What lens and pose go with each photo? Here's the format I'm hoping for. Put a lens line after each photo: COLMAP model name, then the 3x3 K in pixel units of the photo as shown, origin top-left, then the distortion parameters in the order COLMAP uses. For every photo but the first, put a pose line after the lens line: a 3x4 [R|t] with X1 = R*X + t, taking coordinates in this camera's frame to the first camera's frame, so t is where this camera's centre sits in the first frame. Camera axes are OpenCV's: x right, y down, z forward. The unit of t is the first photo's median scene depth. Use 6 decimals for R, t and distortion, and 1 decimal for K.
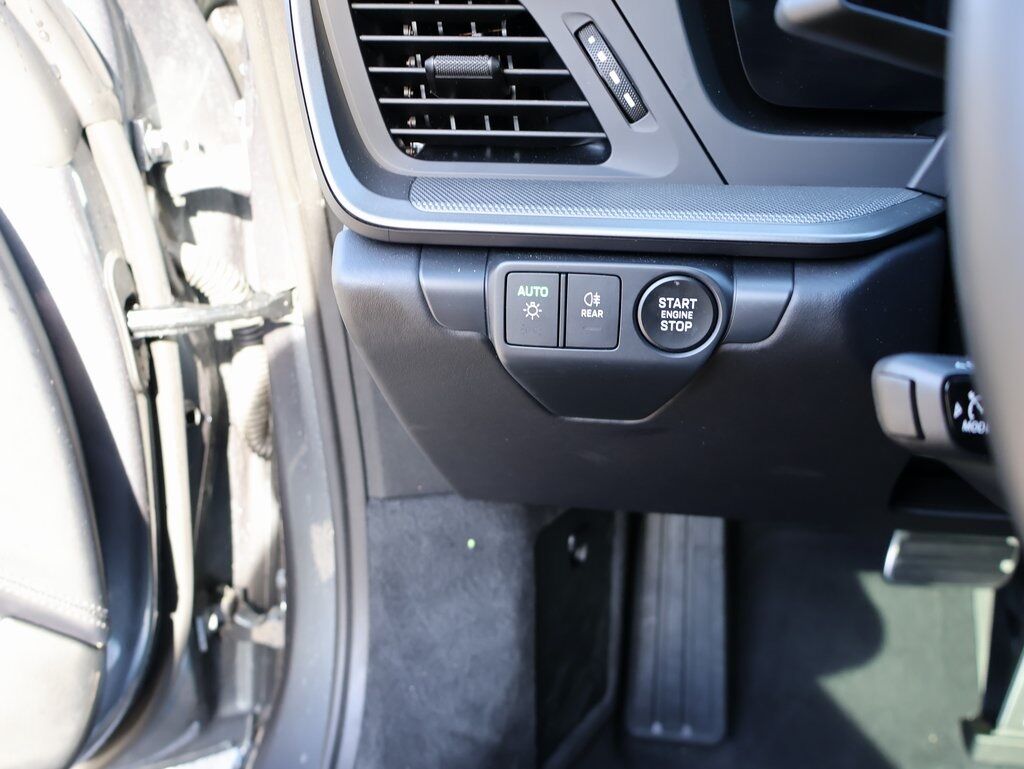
lens RADIAL K [[906.2, 0, 514.2], [0, 906.2, 388.3], [0, 0, 1]] dist [-0.016982, 0.014582]
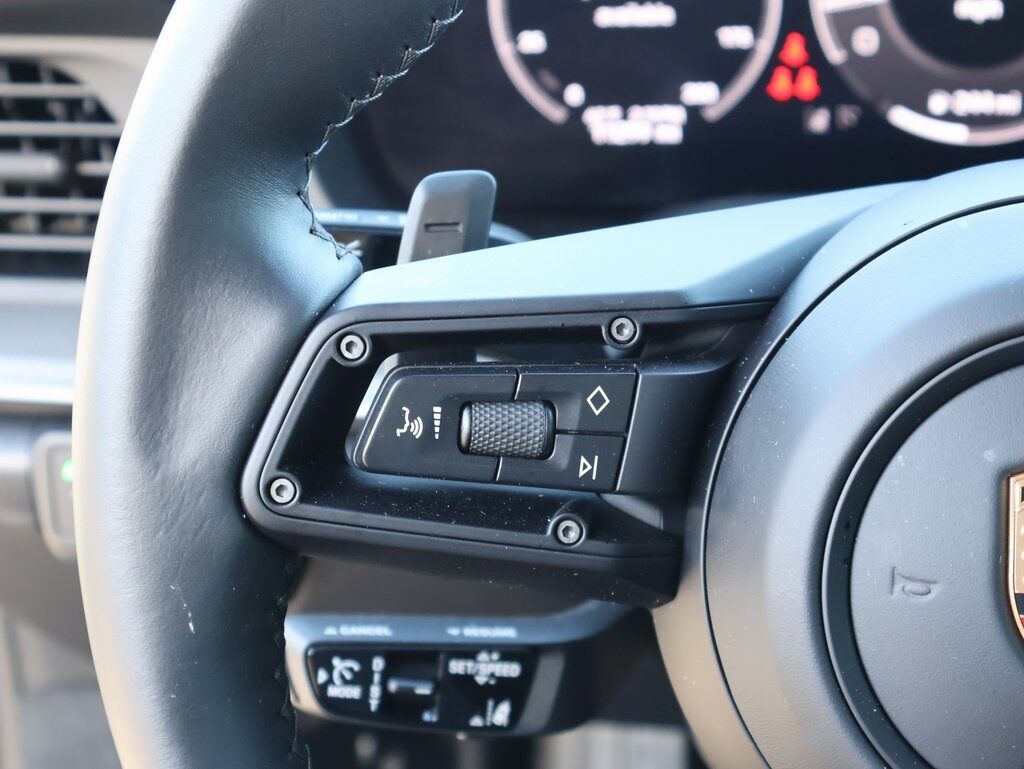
lens RADIAL K [[2010.3, 0, 511.2], [0, 2010.3, 384.3], [0, 0, 1]] dist [0.076359, 0.000000]
pose [[0.997550, -0.007931, -0.069513, 0.509127], [0.008246, 0.999957, 0.004250, -0.186750], [0.069476, -0.004813, 0.997572, -0.756193]]
